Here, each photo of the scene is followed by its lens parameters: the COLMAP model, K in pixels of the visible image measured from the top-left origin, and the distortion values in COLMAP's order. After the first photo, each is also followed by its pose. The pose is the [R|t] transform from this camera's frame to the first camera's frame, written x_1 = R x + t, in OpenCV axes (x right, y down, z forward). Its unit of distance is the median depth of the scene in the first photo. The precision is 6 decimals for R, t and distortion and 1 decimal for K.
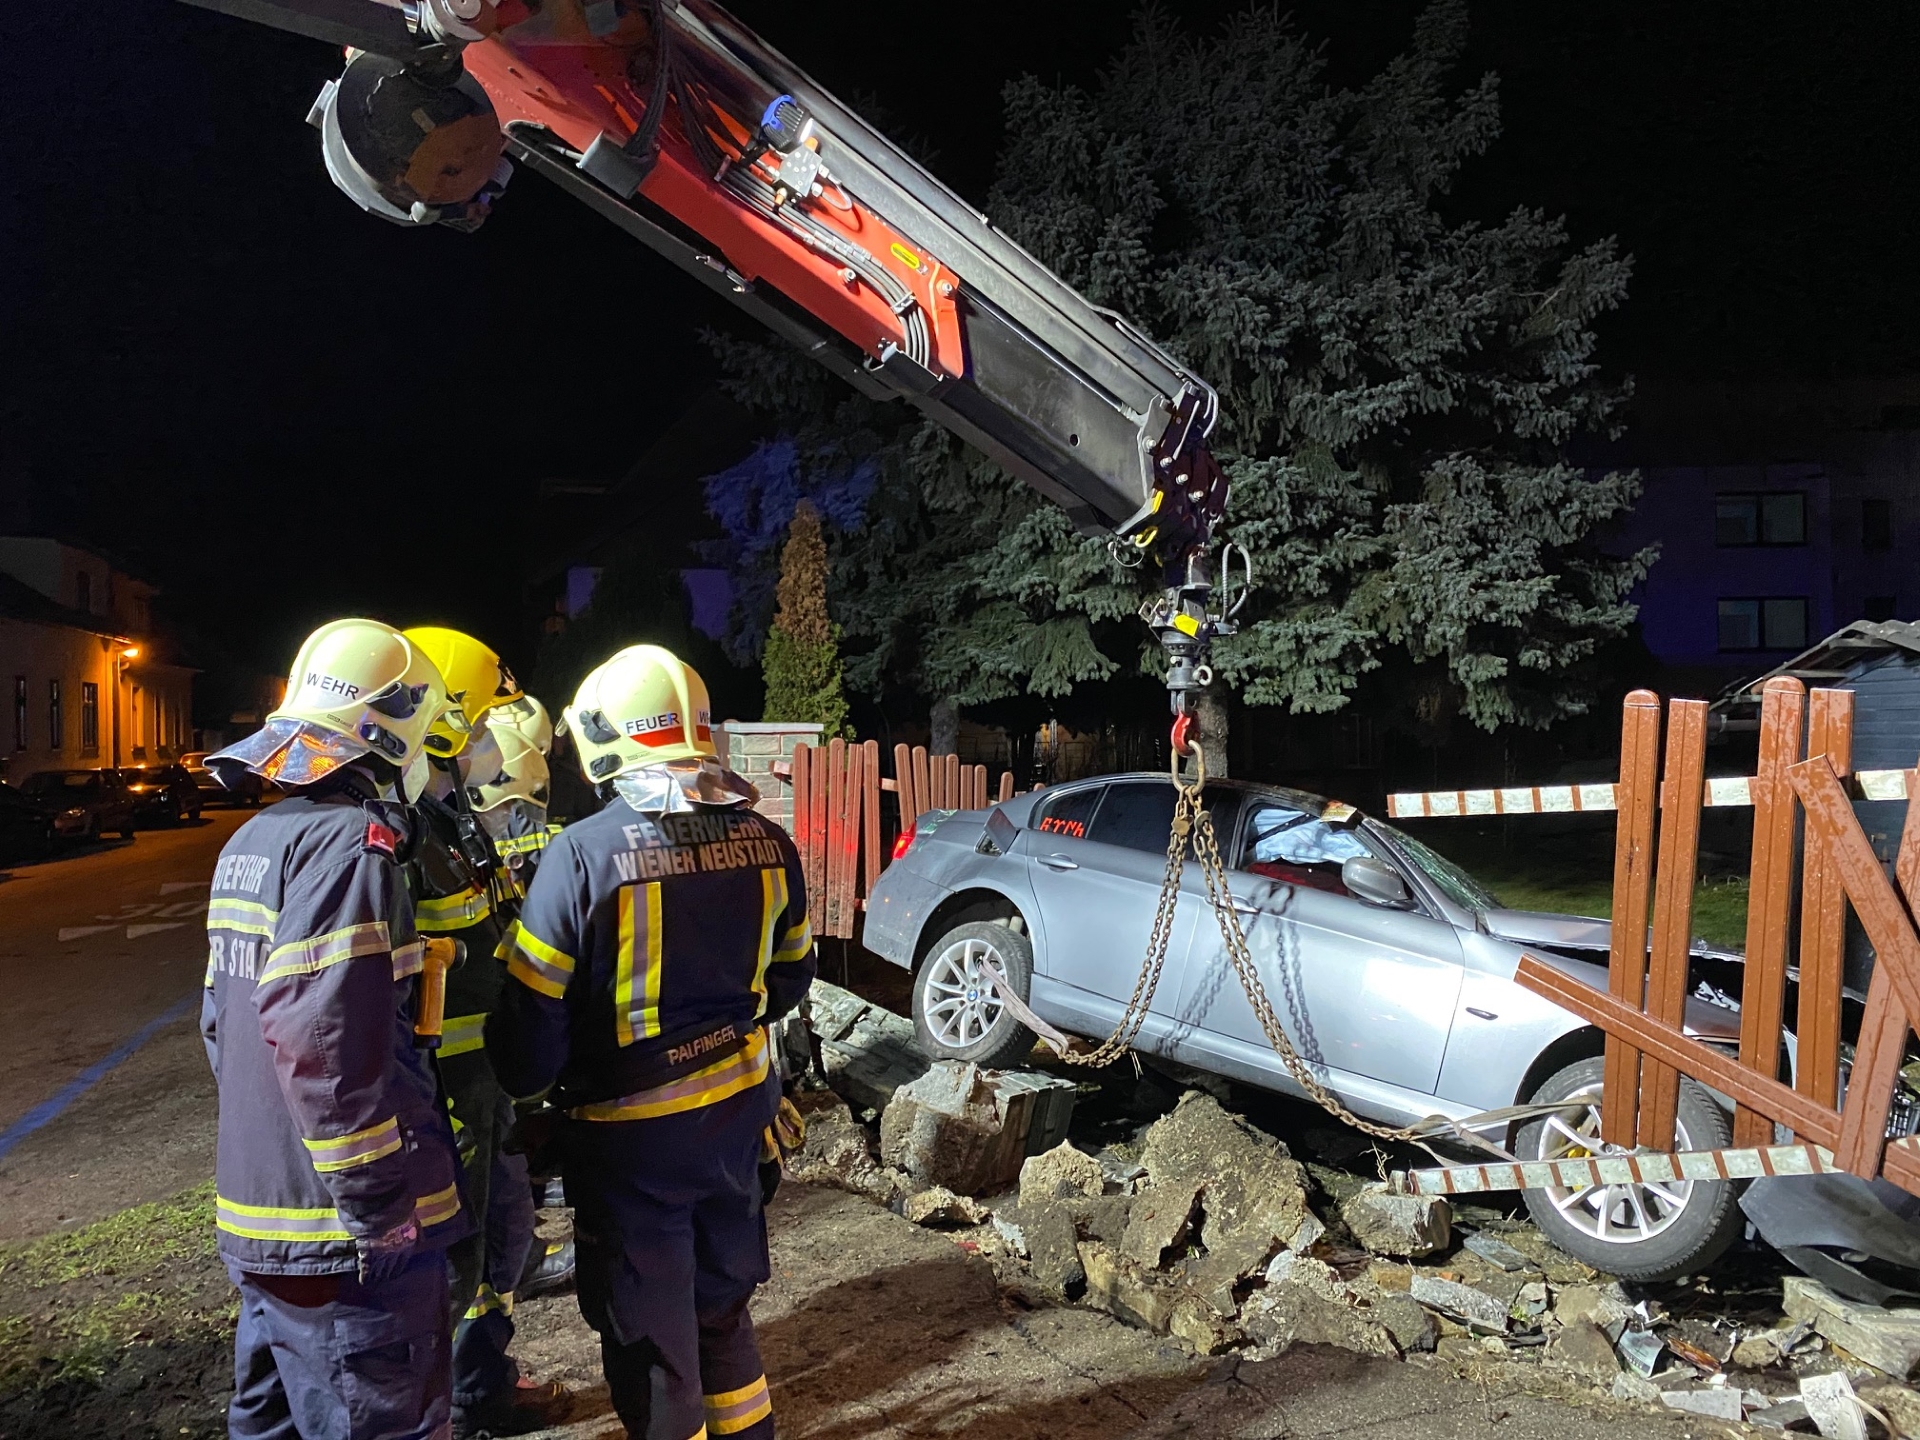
lens RADIAL K [[1465.8, 0, 960.3], [0, 1465.8, 699.7], [0, 0, 1]] dist [-0.011468, 0.045093]
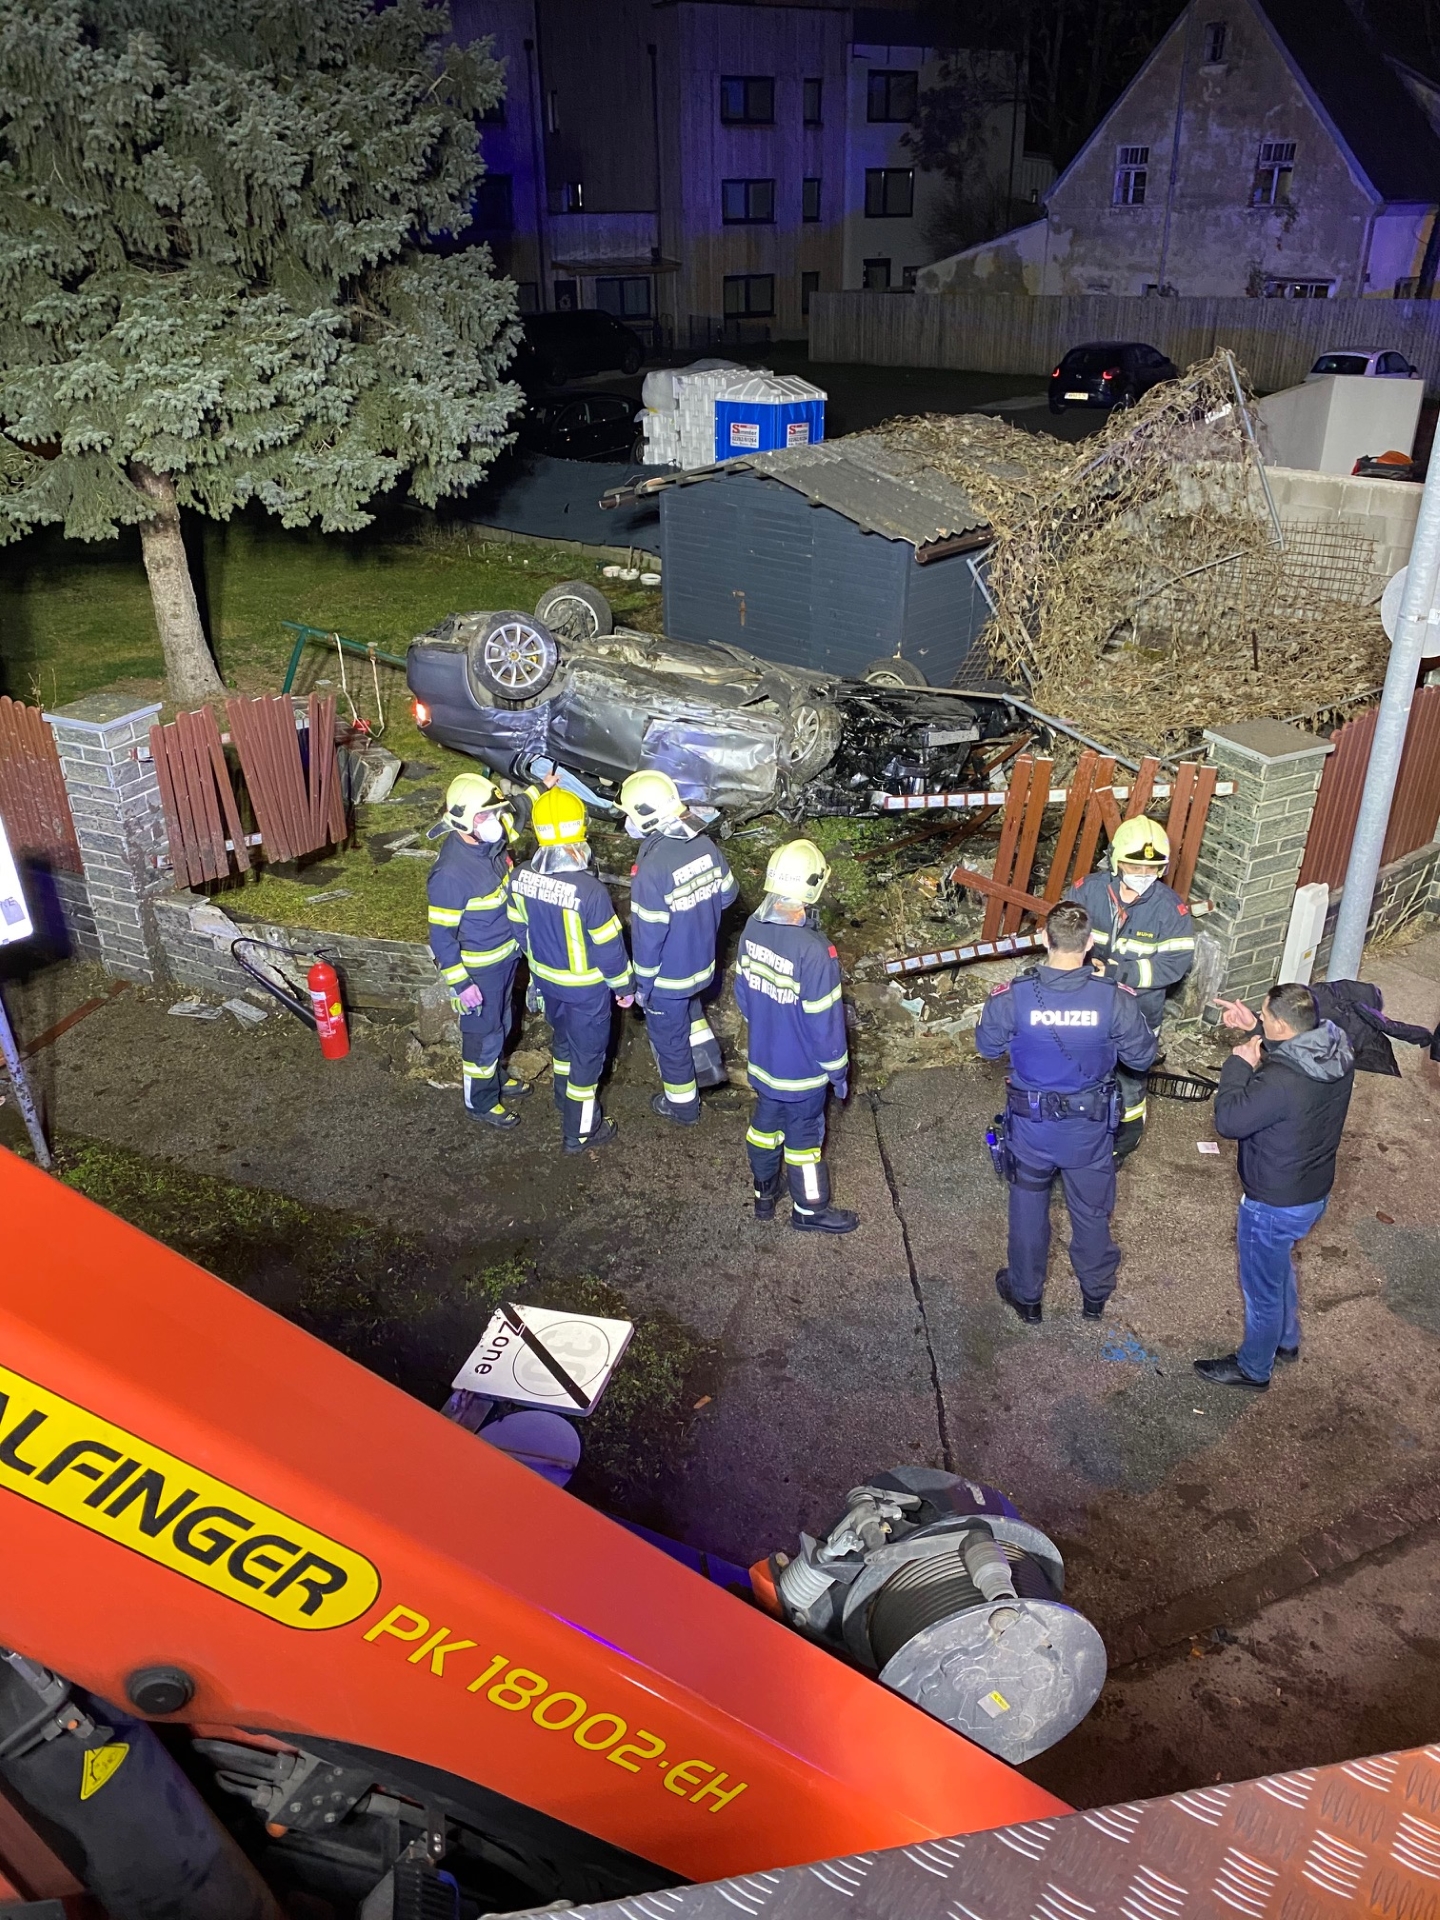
lens RADIAL K [[1465.8, 0, 720.0], [0, 1465.8, 960.0], [0, 0, 1]] dist [-0.011468, 0.045093]
pose [[0.675469, -0.342199, 0.653178, -0.630914], [-0.009666, 0.881614, 0.471871, -0.354449], [-0.737325, -0.325048, 0.592195, -0.013616]]
